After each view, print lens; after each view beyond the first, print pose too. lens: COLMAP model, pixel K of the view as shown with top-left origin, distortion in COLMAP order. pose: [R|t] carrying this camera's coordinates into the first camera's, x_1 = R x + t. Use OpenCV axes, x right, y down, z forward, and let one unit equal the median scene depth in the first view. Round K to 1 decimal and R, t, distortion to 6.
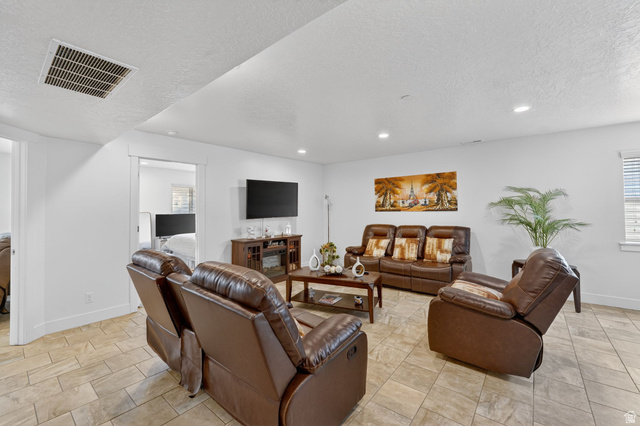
lens RADIAL K [[261.3, 0, 319.5], [0, 261.3, 210.4], [0, 0, 1]] dist [-0.009652, -0.000296]
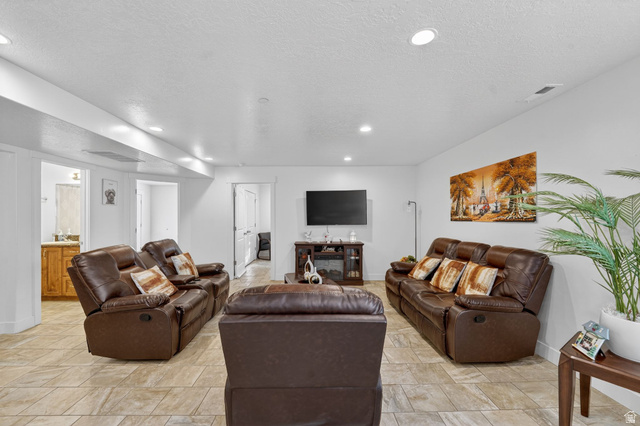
lens RADIAL K [[263.3, 0, 319.8], [0, 263.3, 215.5], [0, 0, 1]] dist [-0.002703, -0.000450]
pose [[0.641408, 0.004524, -0.767187, 0.615418], [-0.010314, 0.999943, -0.002726, -0.006673], [0.767131, 0.009662, 0.641418, 0.266695]]
